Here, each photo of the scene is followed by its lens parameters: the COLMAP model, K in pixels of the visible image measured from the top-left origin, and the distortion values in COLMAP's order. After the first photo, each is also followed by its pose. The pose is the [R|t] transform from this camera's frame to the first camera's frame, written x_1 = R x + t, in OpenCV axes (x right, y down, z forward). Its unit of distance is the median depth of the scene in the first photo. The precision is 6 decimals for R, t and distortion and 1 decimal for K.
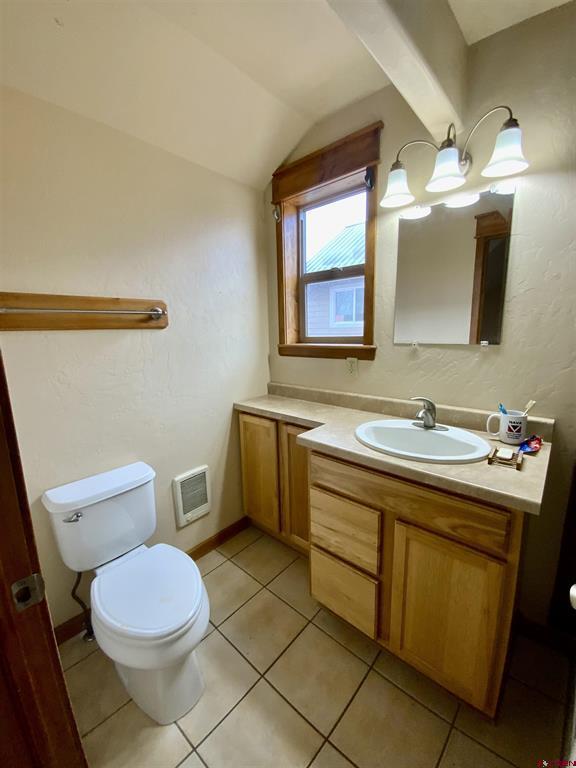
lens RADIAL K [[313.0, 0, 288.0], [0, 313.0, 384.0], [0, 0, 1]] dist [-0.000832, -0.000264]
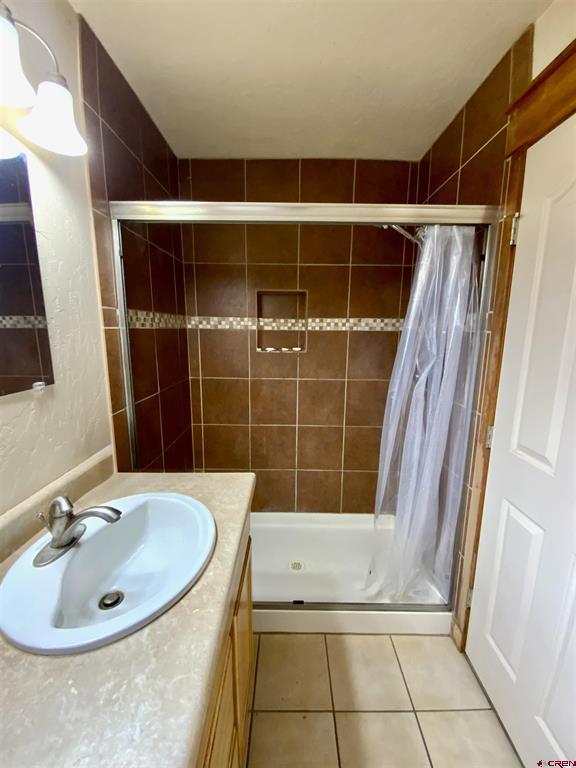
lens RADIAL K [[313.0, 0, 288.0], [0, 313.0, 384.0], [0, 0, 1]] dist [-0.000832, -0.000264]
pose [[-0.663702, -0.120321, 0.738256, -0.199405], [0.134537, 0.951679, 0.276056, -0.247765], [-0.735798, 0.282542, -0.615444, 1.038890]]
